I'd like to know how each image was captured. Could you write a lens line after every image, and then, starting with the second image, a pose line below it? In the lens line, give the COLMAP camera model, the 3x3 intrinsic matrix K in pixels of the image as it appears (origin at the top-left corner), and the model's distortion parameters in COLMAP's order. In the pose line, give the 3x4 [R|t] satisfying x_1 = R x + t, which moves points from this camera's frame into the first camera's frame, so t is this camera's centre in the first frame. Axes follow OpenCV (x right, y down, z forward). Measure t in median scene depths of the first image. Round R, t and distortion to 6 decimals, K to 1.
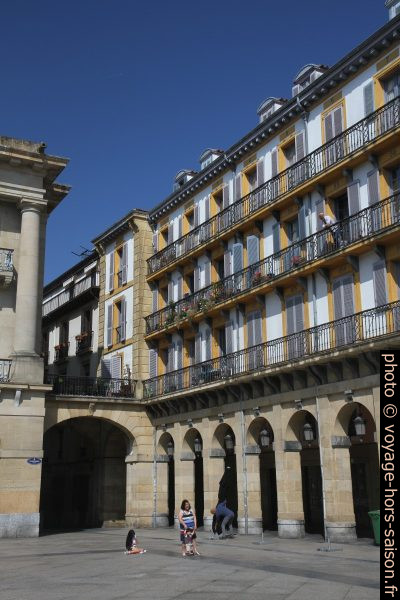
lens RADIAL K [[862.0, 0, 200.0], [0, 862.0, 300.0], [0, 0, 1]] dist [0.096628, 0.017872]
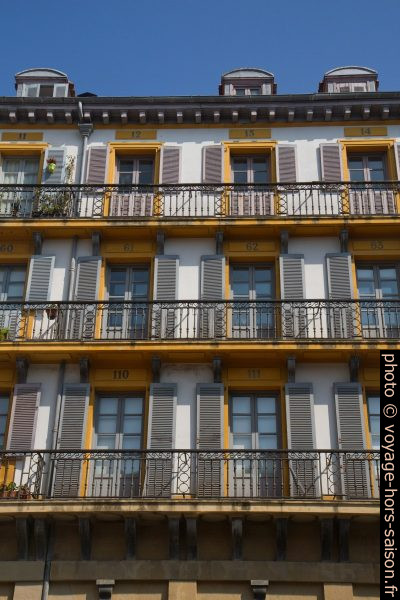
lens RADIAL K [[862.0, 0, 200.0], [0, 862.0, 300.0], [0, 0, 1]] dist [0.096628, 0.017872]
pose [[0.450565, 0.441002, 0.776214, -0.332435], [-0.206865, 0.897380, -0.389763, 0.156982], [-0.868446, 0.015042, 0.495556, 0.701606]]
